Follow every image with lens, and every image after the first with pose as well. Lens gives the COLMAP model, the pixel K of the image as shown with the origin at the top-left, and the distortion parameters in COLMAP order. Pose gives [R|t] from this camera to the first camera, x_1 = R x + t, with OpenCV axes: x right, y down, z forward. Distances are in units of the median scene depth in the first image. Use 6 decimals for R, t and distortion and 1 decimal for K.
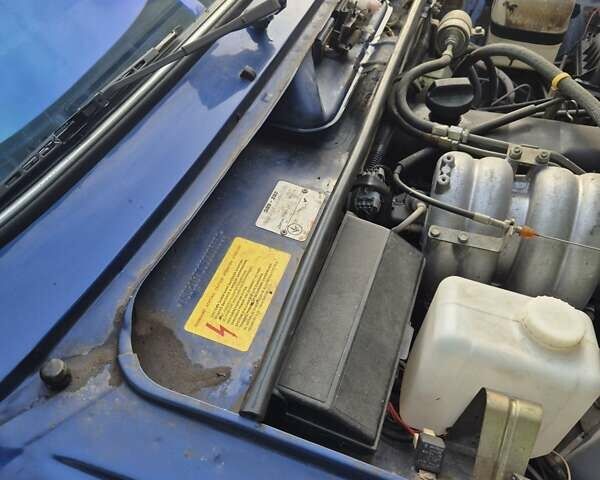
lens RADIAL K [[491.6, 0, 274.0], [0, 491.6, 238.5], [0, 0, 1]] dist [-0.002075, -0.007849]
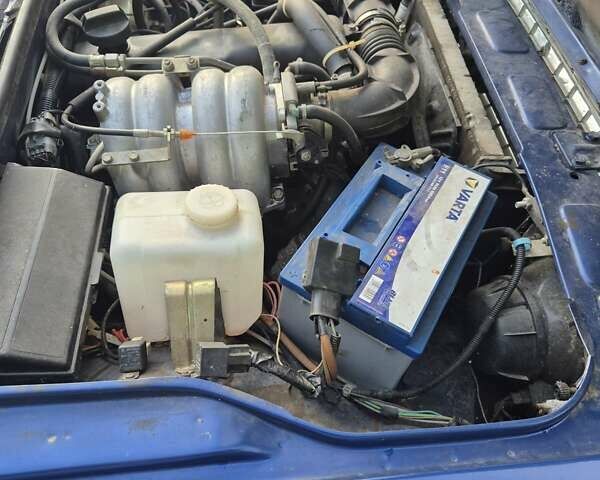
lens RADIAL K [[491.6, 0, 274.0], [0, 491.6, 238.5], [0, 0, 1]] dist [-0.002075, -0.007849]
pose [[0.907587, -0.322146, 0.269272, 0.308834], [0.300967, 0.946338, 0.117744, 0.126831], [-0.292753, -0.025821, 0.955839, -0.087252]]
